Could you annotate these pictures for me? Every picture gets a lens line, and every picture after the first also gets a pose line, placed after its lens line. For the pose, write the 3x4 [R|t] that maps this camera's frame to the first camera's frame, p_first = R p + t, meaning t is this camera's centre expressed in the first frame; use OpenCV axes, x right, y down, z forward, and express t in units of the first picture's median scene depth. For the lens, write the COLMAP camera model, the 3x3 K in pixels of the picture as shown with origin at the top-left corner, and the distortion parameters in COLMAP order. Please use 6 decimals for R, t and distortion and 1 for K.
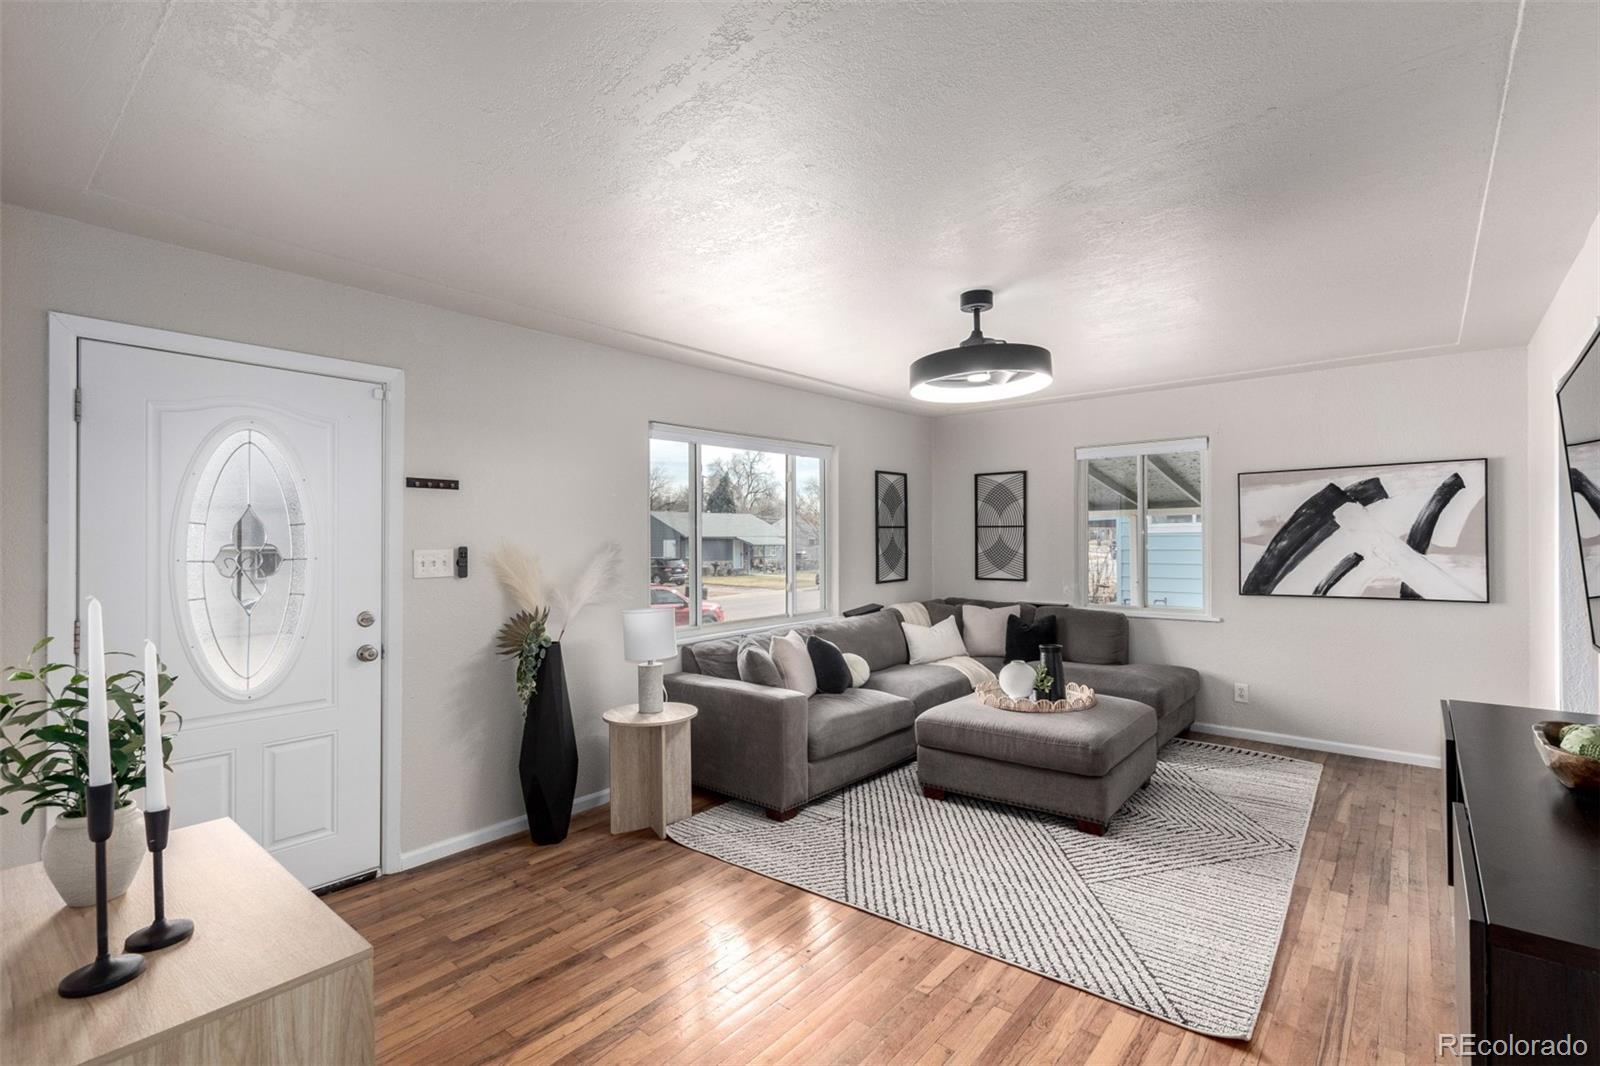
lens RADIAL K [[741.5, 0, 809.6], [0, 741.5, 537.9], [0, 0, 1]] dist [0.008105, 0.000785]
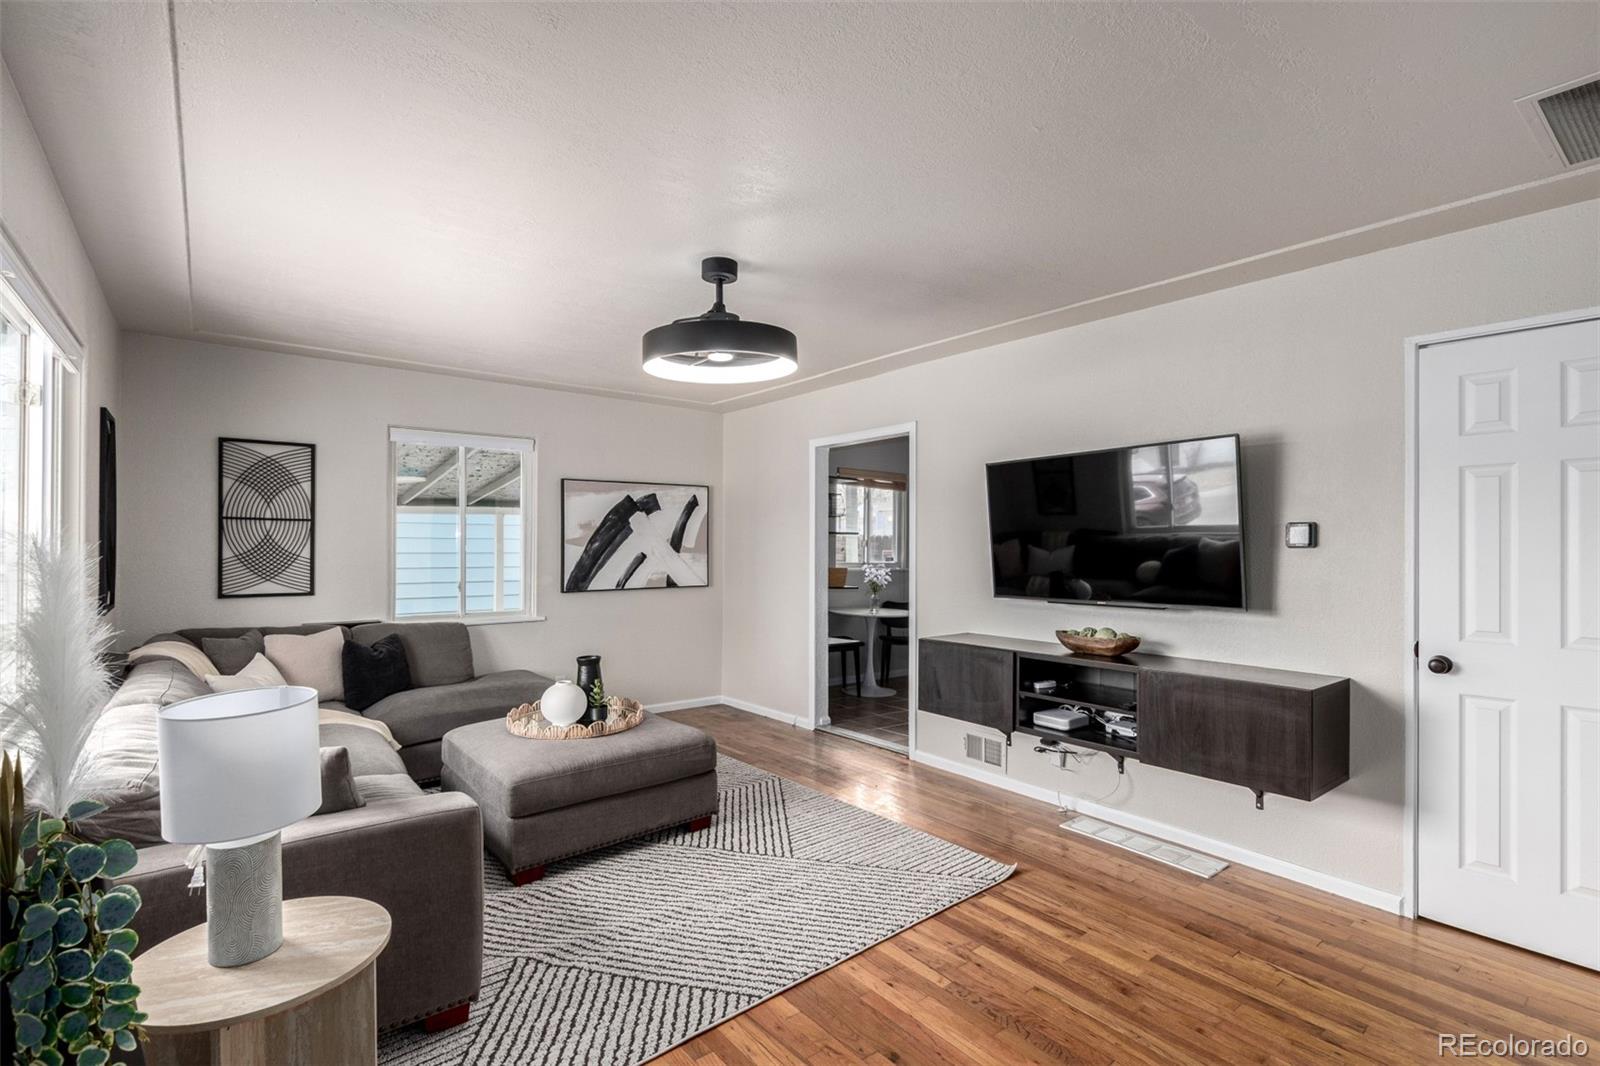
lens RADIAL K [[741.5, 0, 806.7], [0, 741.5, 538.4], [0, 0, 1]] dist [0.008105, 0.000785]
pose [[0.196550, 0.014134, 0.980392, -0.434425], [-0.007167, 0.999890, -0.012978, 0.010972], [-0.980468, -0.004476, 0.196630, 0.490054]]
